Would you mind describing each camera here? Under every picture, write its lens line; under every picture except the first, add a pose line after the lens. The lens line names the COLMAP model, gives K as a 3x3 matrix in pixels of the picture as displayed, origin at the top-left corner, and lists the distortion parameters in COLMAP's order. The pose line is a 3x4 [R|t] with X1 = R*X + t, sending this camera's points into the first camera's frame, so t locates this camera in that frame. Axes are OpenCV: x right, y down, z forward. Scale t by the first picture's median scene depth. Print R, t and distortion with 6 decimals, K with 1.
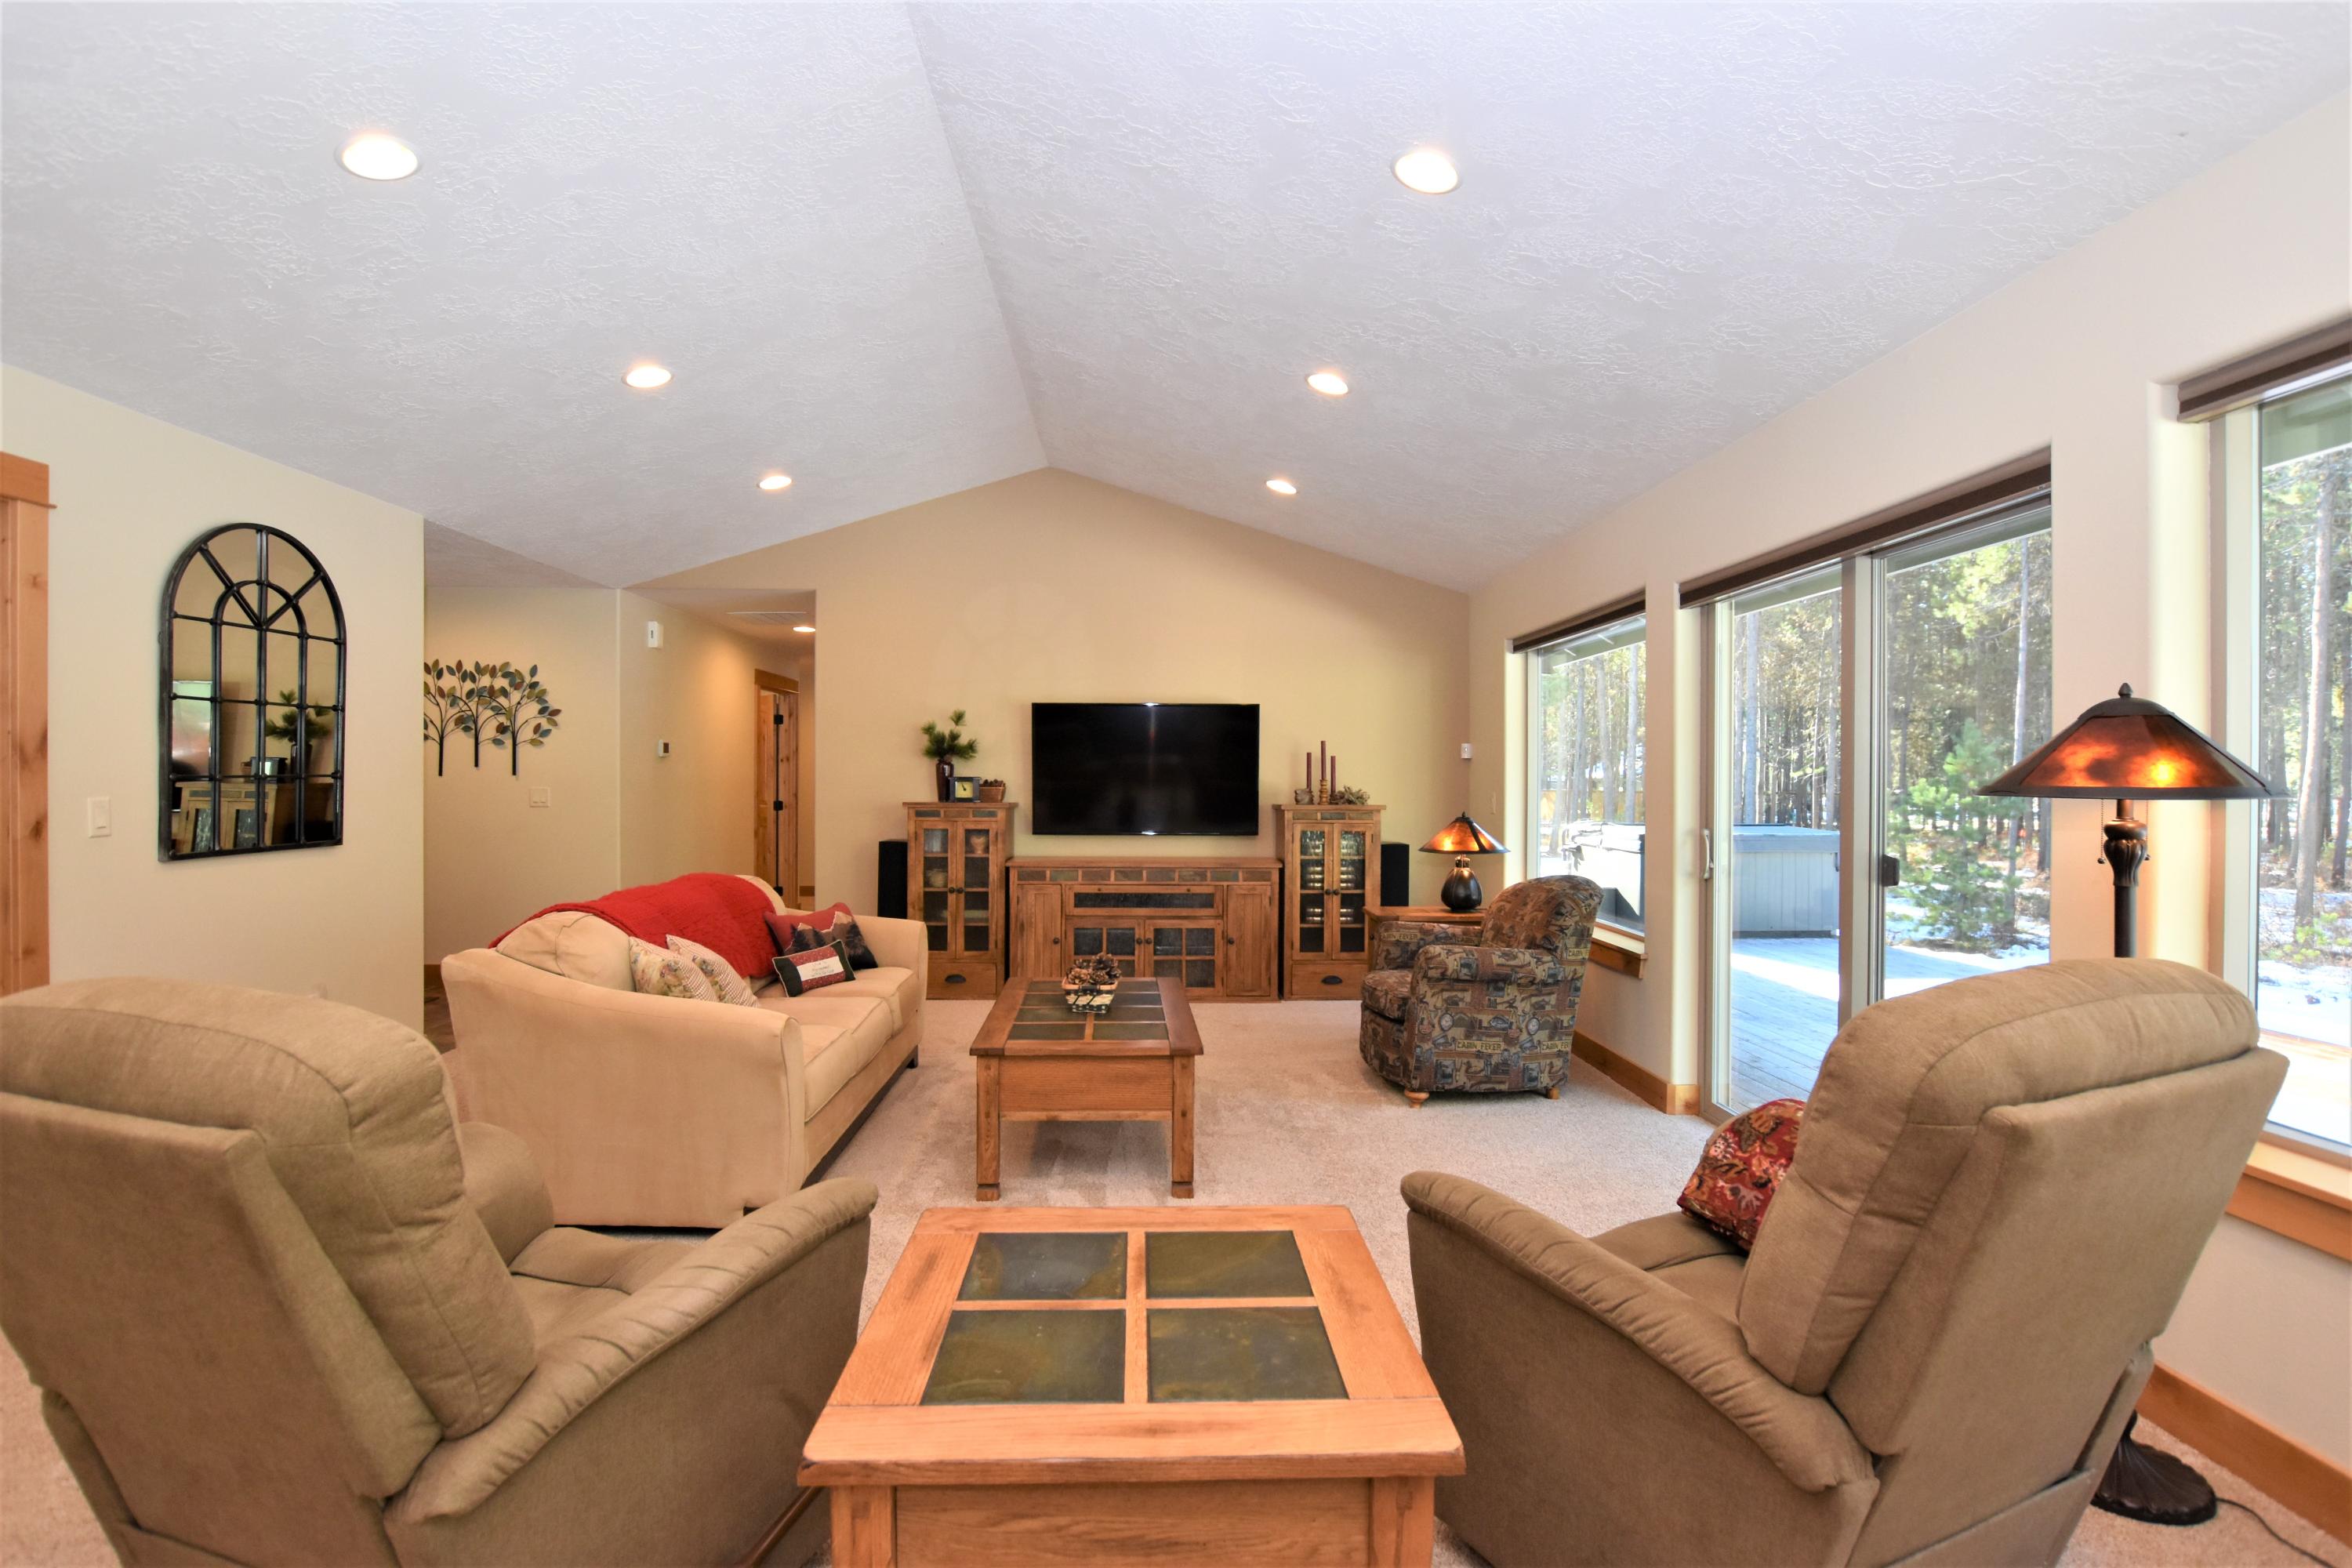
lens RADIAL K [[1133.3, 0, 1176.0], [0, 1133.3, 784.0], [0, 0, 1]] dist [-0.022607, 0.000240]
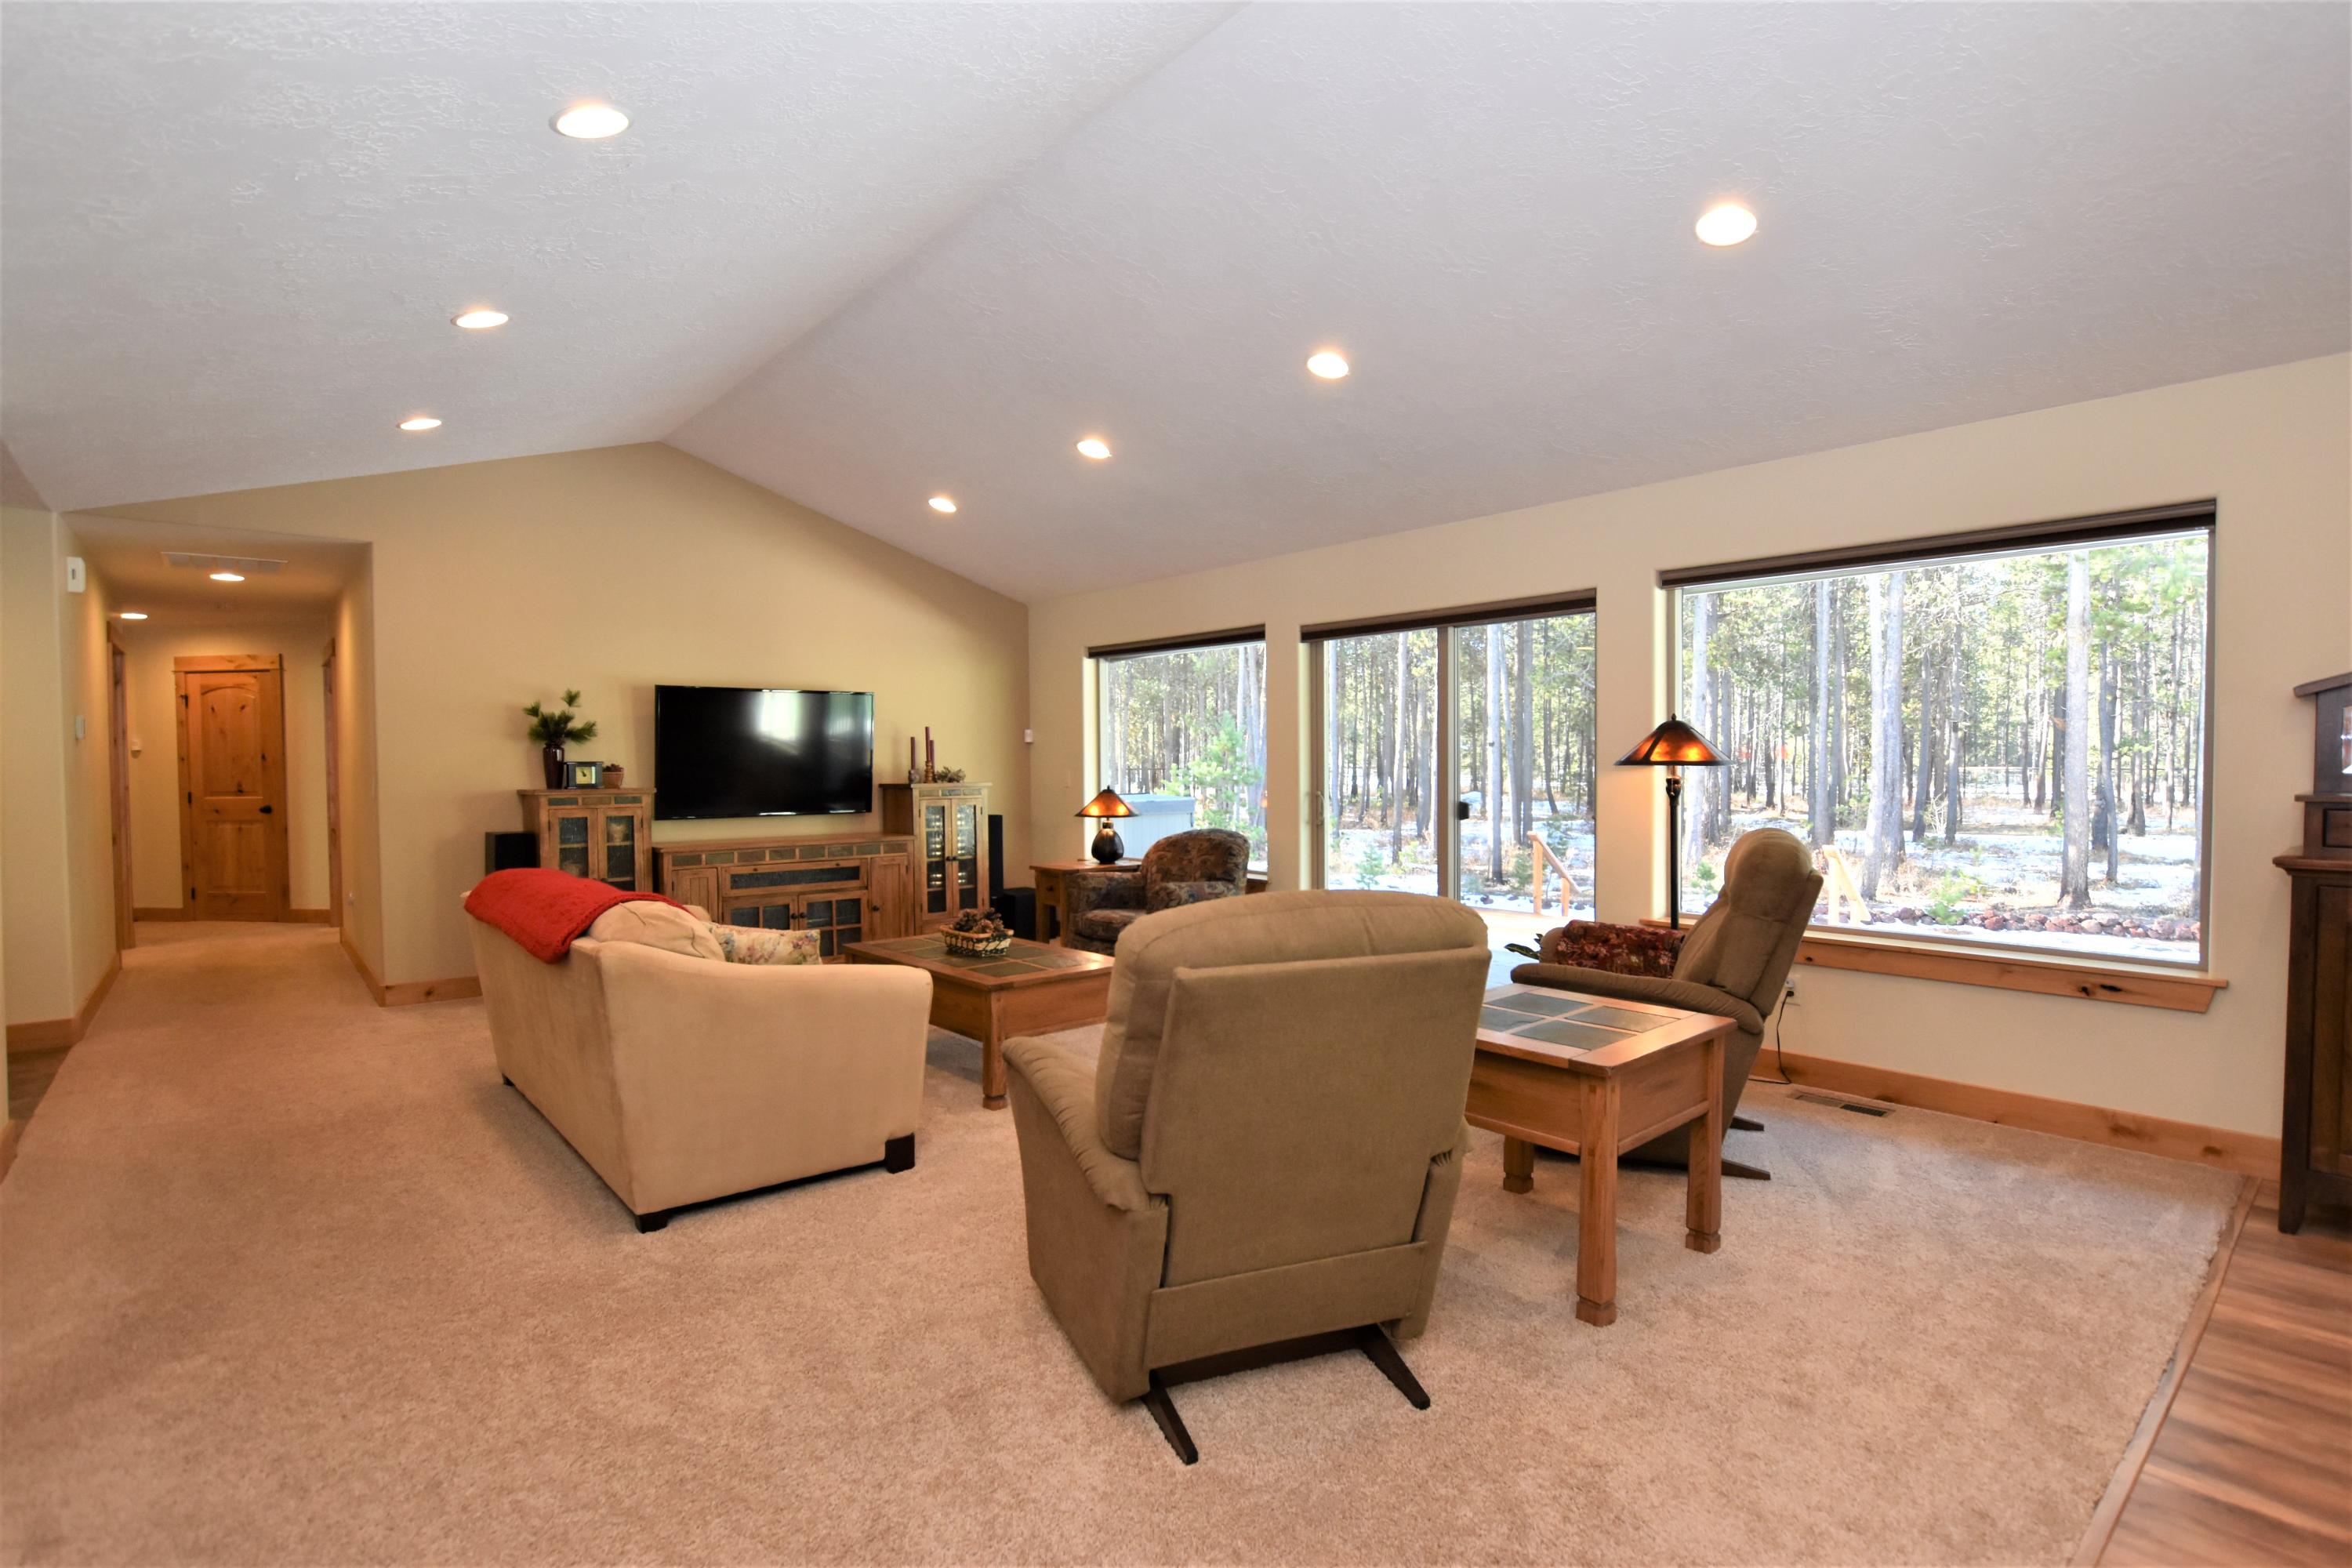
lens RADIAL K [[1126.3, 0, 1176.0], [0, 1126.3, 784.0], [0, 0, 1]] dist [-0.025770, -0.000412]
pose [[0.783030, -0.022211, 0.621587, -0.398314], [0.010592, 0.999693, 0.022380, -0.003519], [-0.621893, -0.010940, 0.783026, -0.034904]]
